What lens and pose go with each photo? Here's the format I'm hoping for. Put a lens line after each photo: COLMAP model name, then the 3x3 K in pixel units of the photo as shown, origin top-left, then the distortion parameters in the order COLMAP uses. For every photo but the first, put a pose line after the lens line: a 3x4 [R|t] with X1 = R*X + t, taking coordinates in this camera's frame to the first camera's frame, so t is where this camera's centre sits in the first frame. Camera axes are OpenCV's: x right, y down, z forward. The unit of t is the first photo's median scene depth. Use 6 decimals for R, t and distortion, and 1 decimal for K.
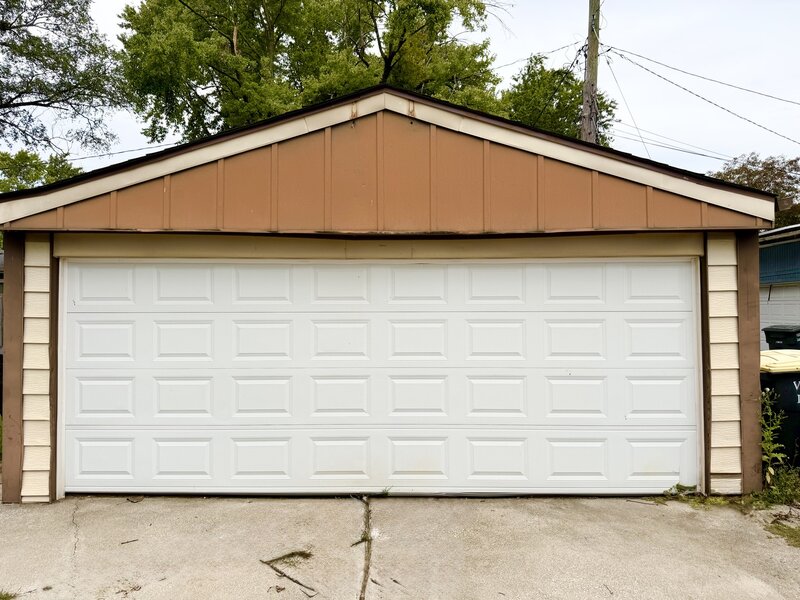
lens RADIAL K [[570.3, 0, 400.0], [0, 570.3, 300.0], [0, 0, 1]] dist [0.001047, -0.003563]
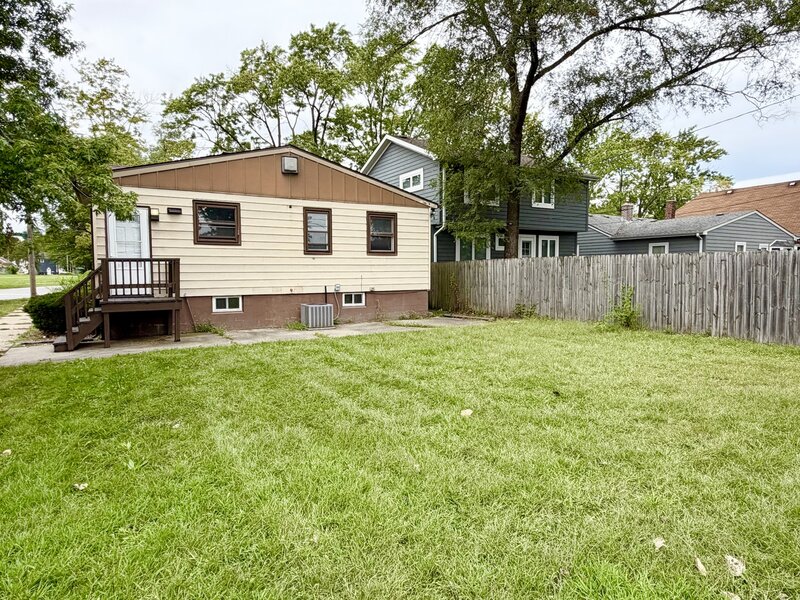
lens RADIAL K [[495.6, 0, 397.2], [0, 495.6, 303.0], [0, 0, 1]] dist [-0.006105, 0.000056]
pose [[0.521542, 0.058883, -0.851191, -0.767401], [0.009078, 0.997176, 0.074544, 0.016759], [0.853177, -0.046605, 0.519535, 0.263665]]
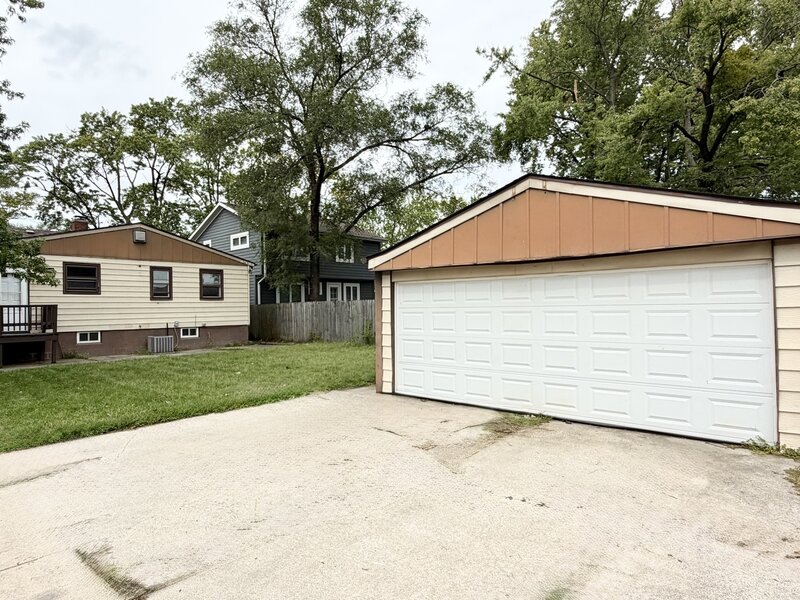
lens RADIAL K [[504.7, 0, 396.7], [0, 504.7, 306.2], [0, 0, 1]] dist [0.002142, 0.001068]
pose [[0.744242, -0.009971, -0.667836, 0.661218], [0.018706, 0.999808, 0.005919, 0.004639], [0.667648, -0.016898, 0.744285, -0.387376]]
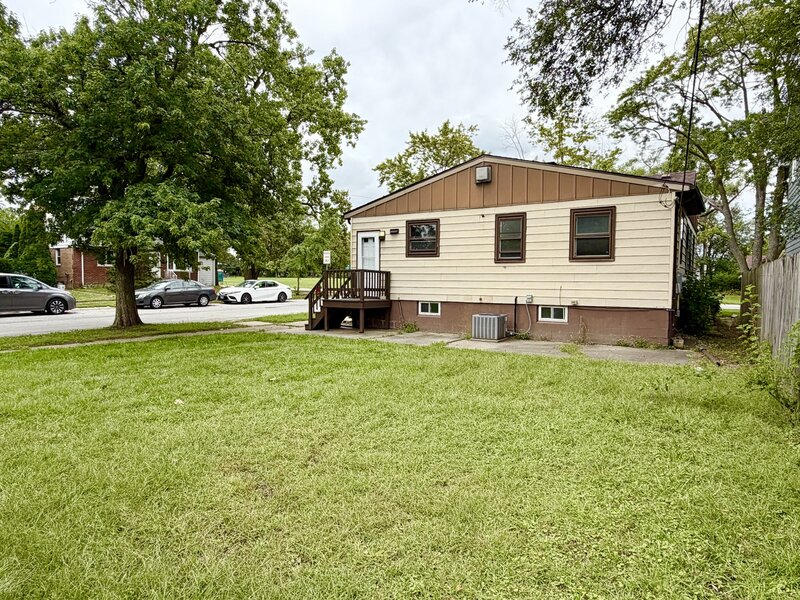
lens RADIAL K [[495.6, 0, 397.2], [0, 495.6, 303.0], [0, 0, 1]] dist [-0.006105, 0.000056]
pose [[-0.540796, 0.039617, -0.840220, -0.857307], [0.003189, 0.998980, 0.045050, 0.042118], [0.841148, 0.021684, -0.540370, 2.383205]]
